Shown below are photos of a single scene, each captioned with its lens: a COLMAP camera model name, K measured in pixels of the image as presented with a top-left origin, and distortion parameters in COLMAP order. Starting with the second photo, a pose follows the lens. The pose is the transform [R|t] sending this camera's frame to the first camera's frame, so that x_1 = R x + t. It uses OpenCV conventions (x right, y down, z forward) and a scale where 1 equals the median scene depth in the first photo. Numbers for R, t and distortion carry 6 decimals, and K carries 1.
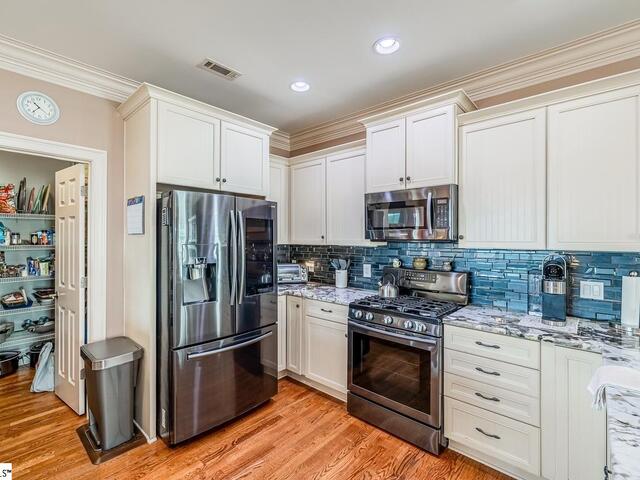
lens RADIAL K [[293.5, 0, 312.0], [0, 293.5, 240.1], [0, 0, 1]] dist [-0.004230, 0.000486]
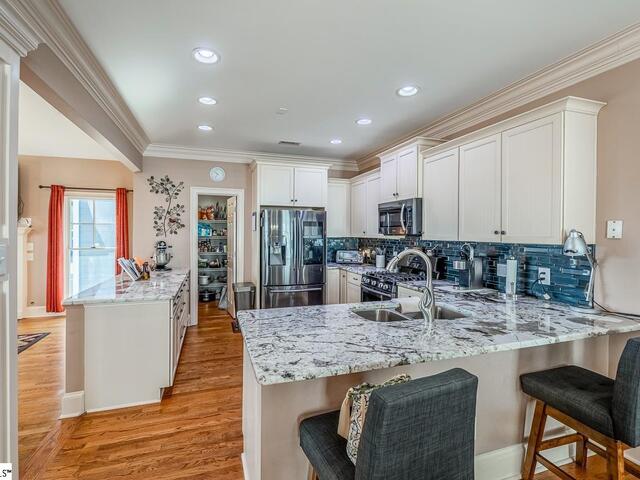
lens RADIAL K [[293.5, 0, 316.8], [0, 293.5, 237.2], [0, 0, 1]] dist [-0.004230, 0.000486]
pose [[0.881598, 0.009724, -0.471901, 0.696787], [-0.005612, 0.999933, 0.010119, 0.001631], [0.471968, -0.006273, 0.881594, -0.545545]]
